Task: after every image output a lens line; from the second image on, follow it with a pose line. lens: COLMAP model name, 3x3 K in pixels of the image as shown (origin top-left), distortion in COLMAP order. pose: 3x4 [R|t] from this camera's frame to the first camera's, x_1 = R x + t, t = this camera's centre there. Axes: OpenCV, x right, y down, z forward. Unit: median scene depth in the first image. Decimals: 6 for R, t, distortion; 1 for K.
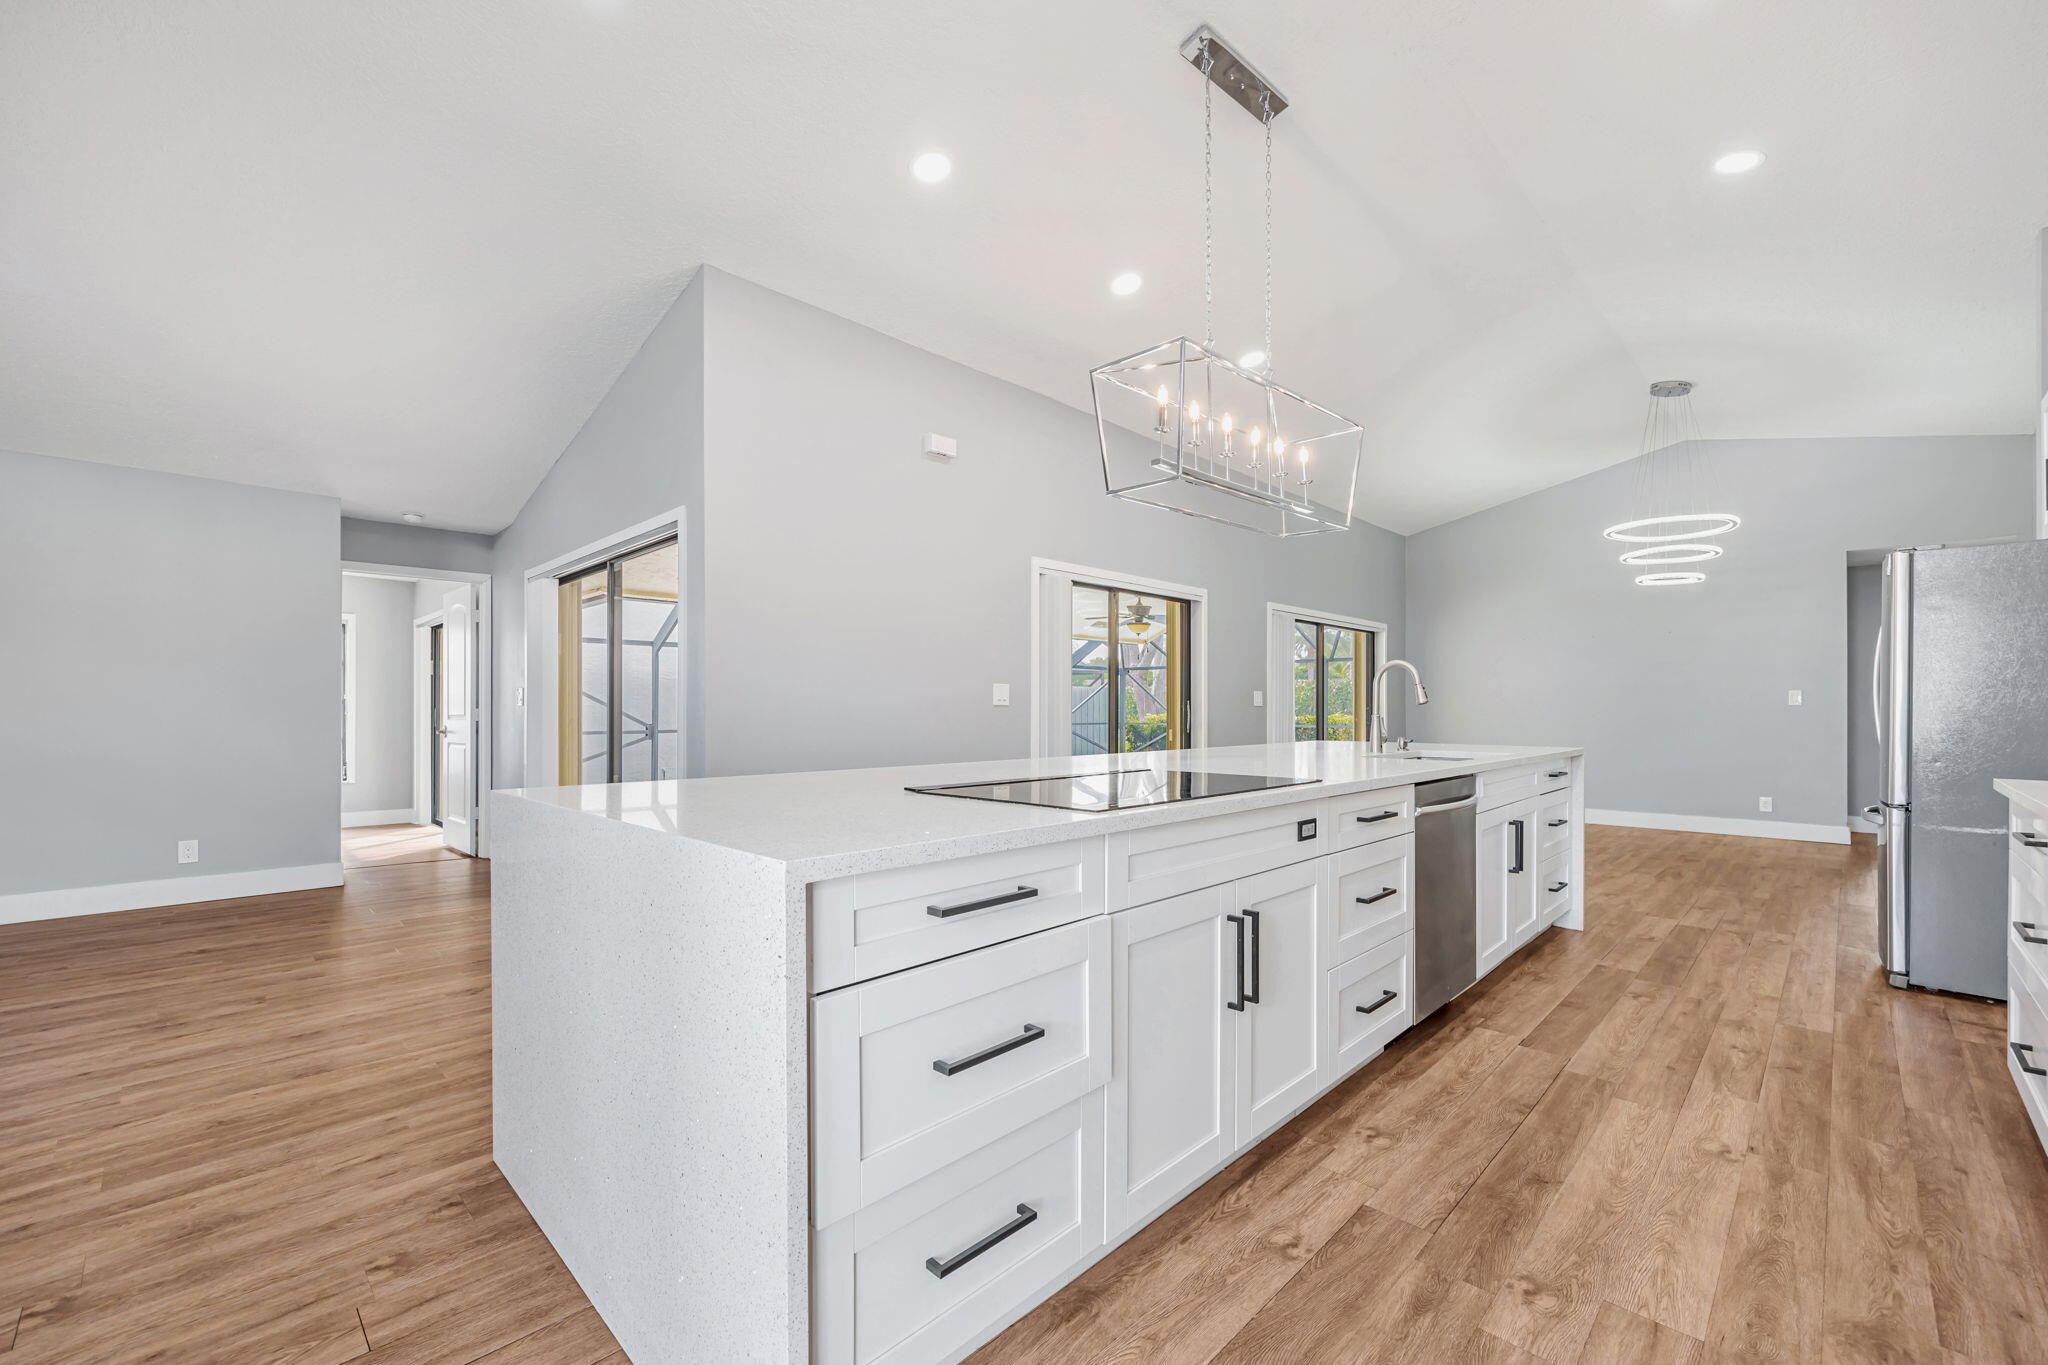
lens RADIAL K [[834.0, 0, 1049.9], [0, 834.0, 724.3], [0, 0, 1]] dist [0.002574, -0.000119]
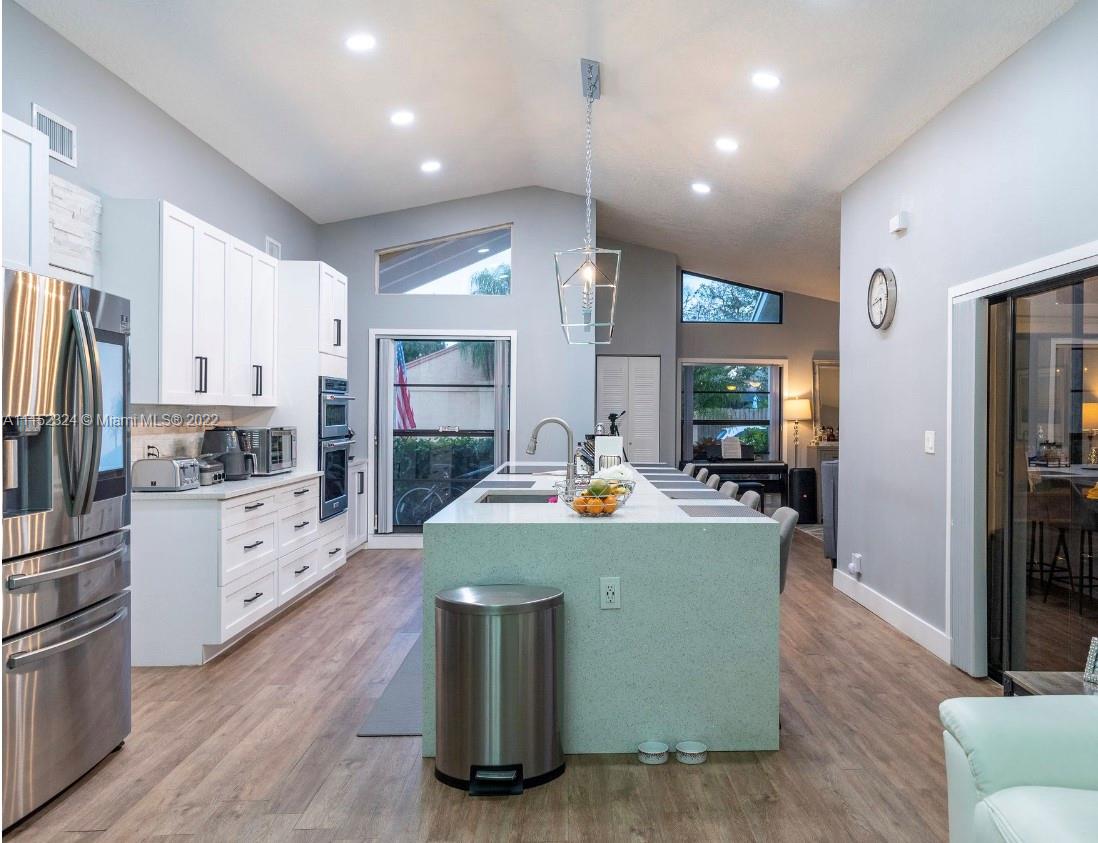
lens RADIAL K [[911.9, 0, 625.5], [0, 911.9, 419.9], [0, 0, 1]] dist [-0.002084, -0.002512]
pose [[-0.683680, 0.006607, -0.729752, 1.880116], [-0.012314, 0.999712, 0.020587, -0.143229], [0.729678, 0.023061, -0.683402, 2.849728]]
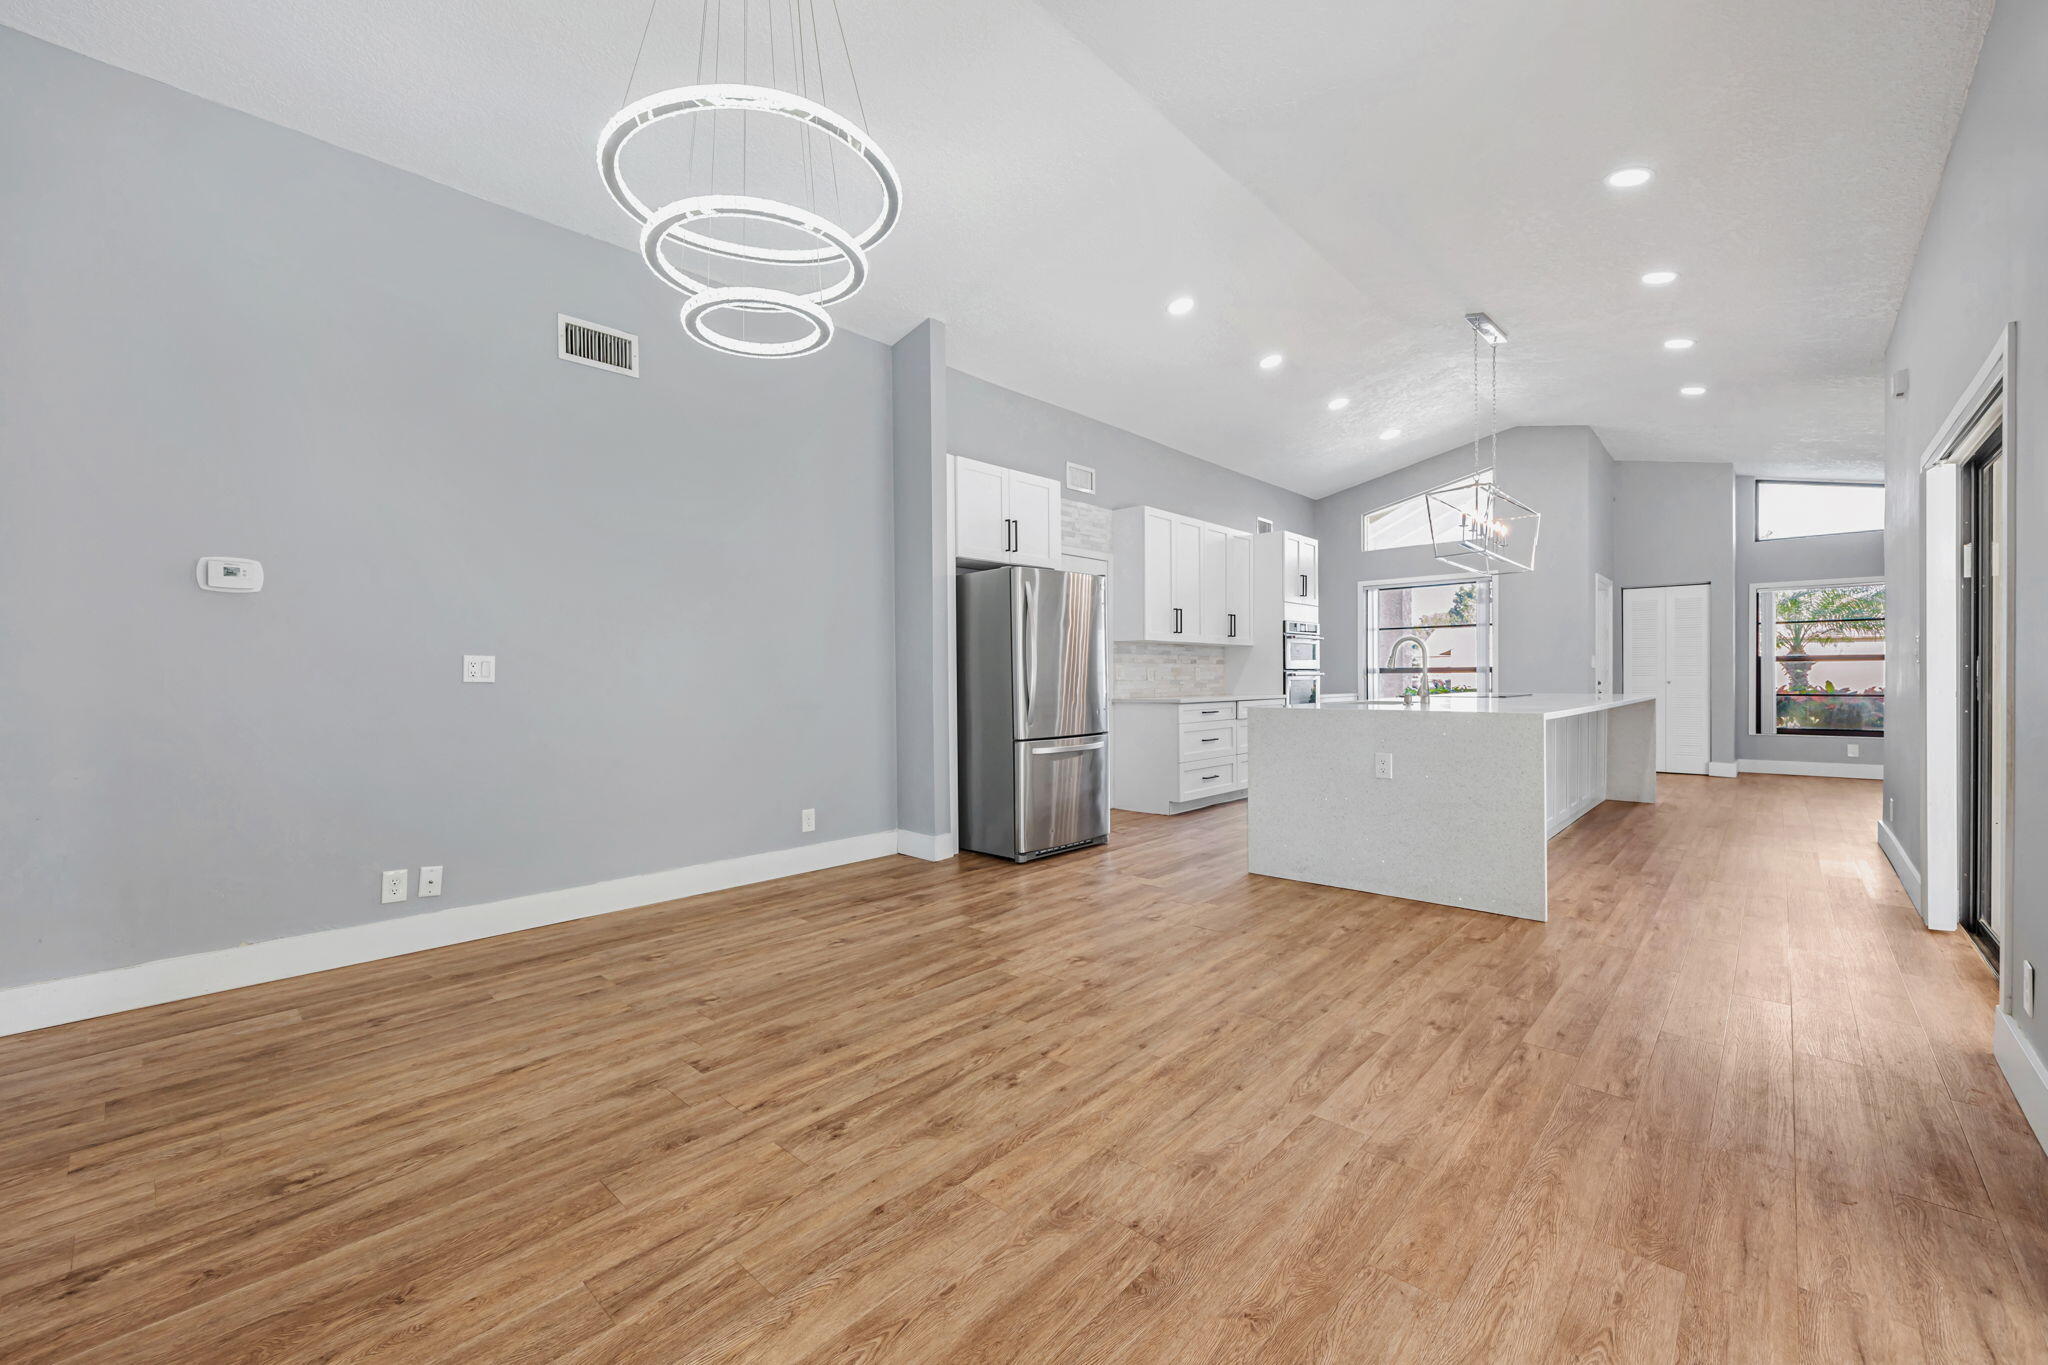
lens RADIAL K [[834.0, 0, 1014.8], [0, 834.0, 686.5], [0, 0, 1]] dist [0.002574, -0.000119]
pose [[-0.999871, 0.011977, -0.010678, 1.596478], [0.011720, 0.999646, 0.023901, -0.046904], [0.010960, 0.023773, -0.999657, 3.484836]]
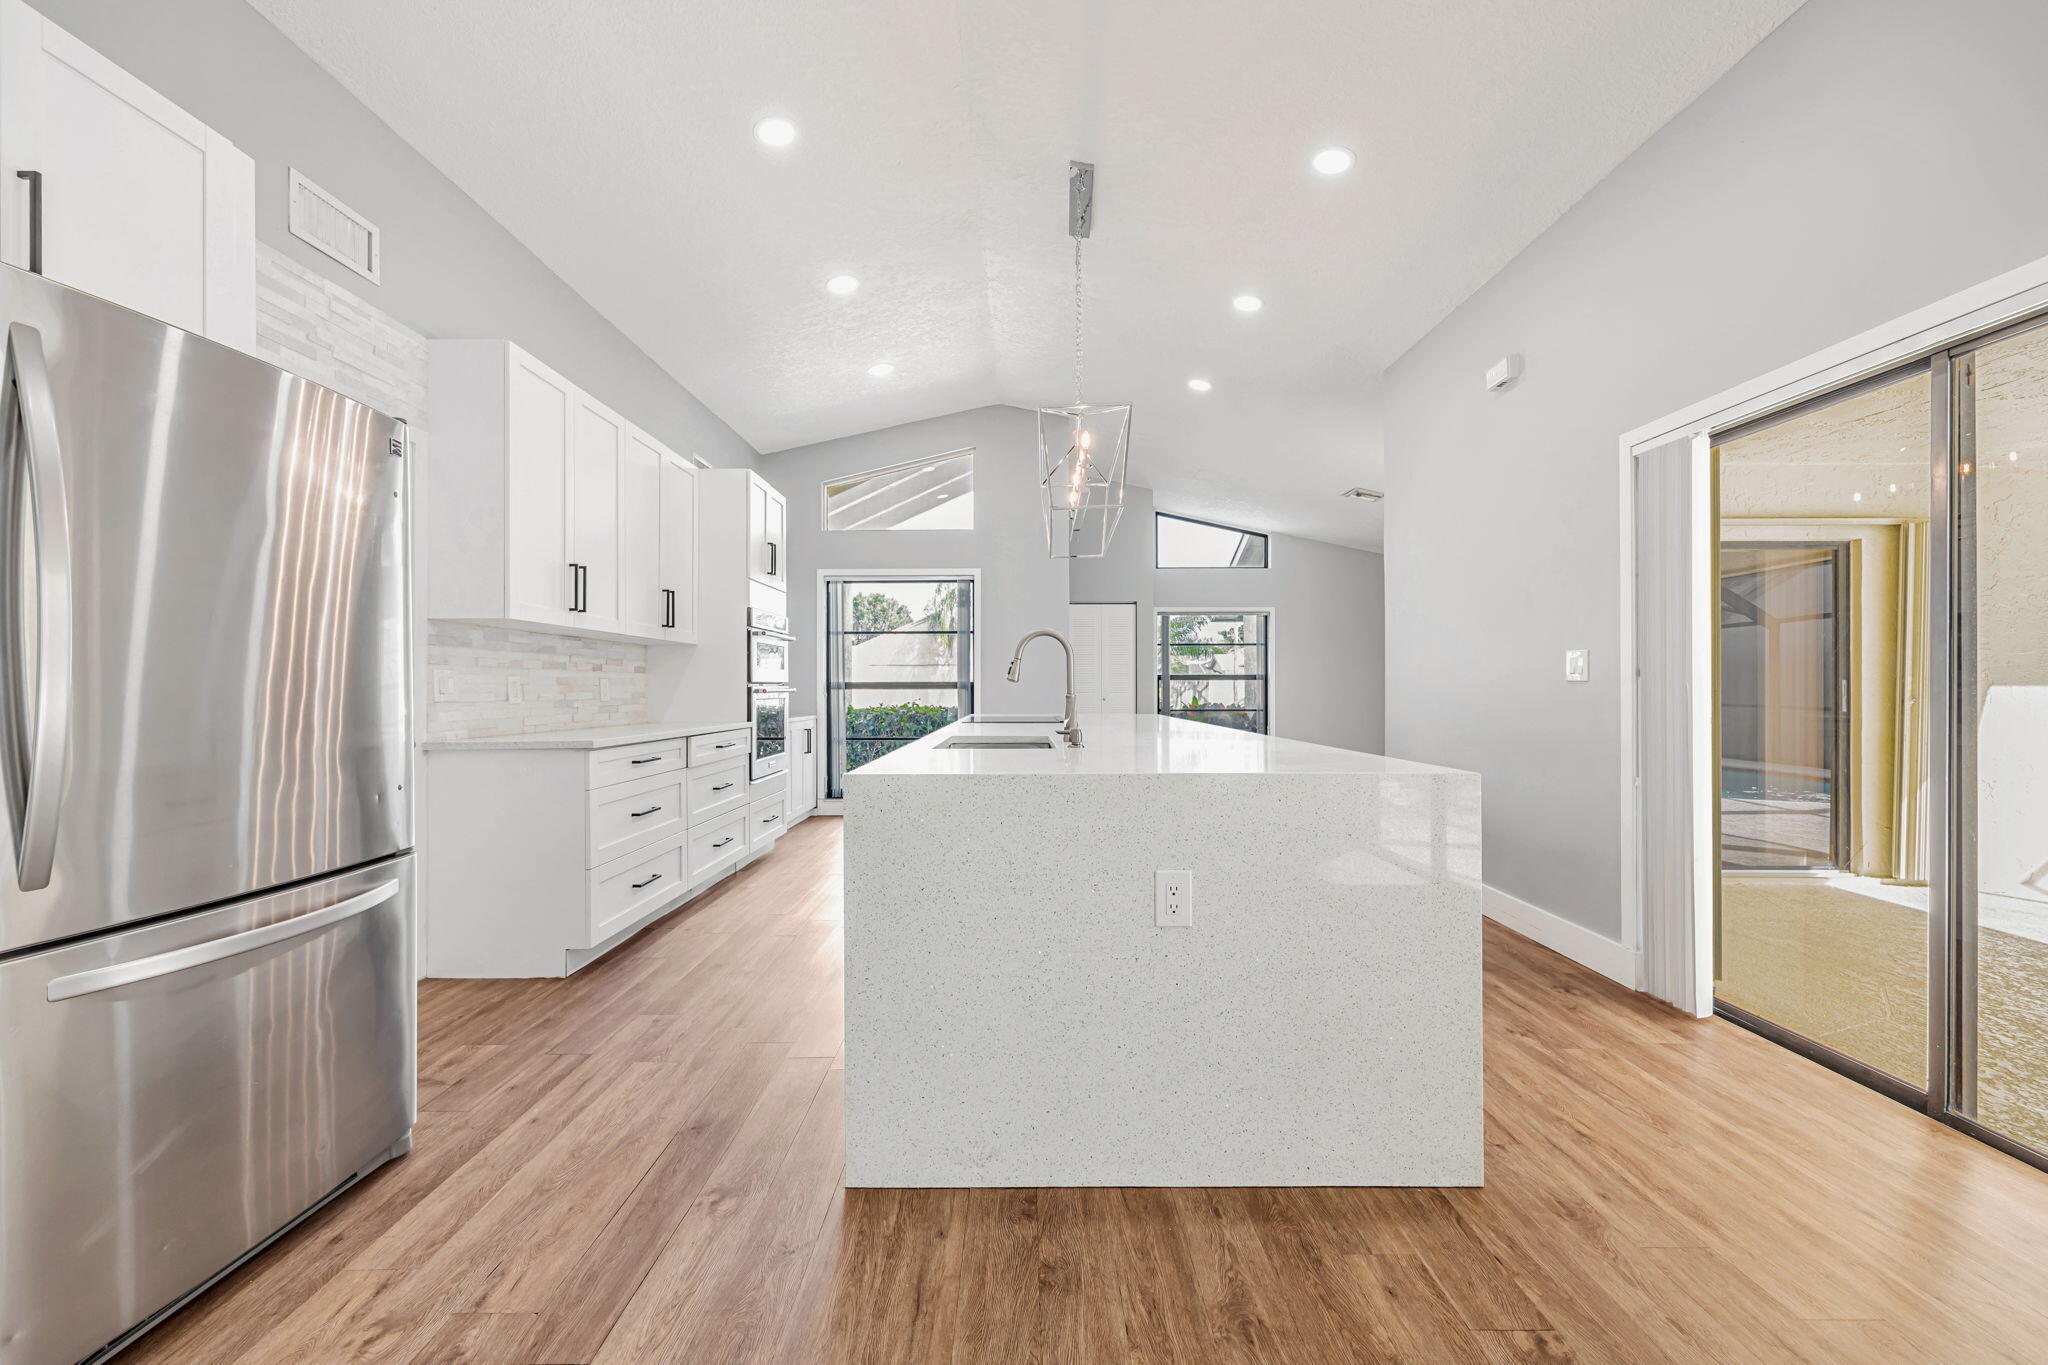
lens RADIAL K [[834.0, 0, 1014.4], [0, 834.0, 685.7], [0, 0, 1]] dist [0.002574, -0.000119]
pose [[-0.732192, 0.004943, -0.681080, 1.457907], [-0.001708, 0.999957, 0.009093, -0.036996], [0.681096, 0.007821, -0.732152, 2.303062]]
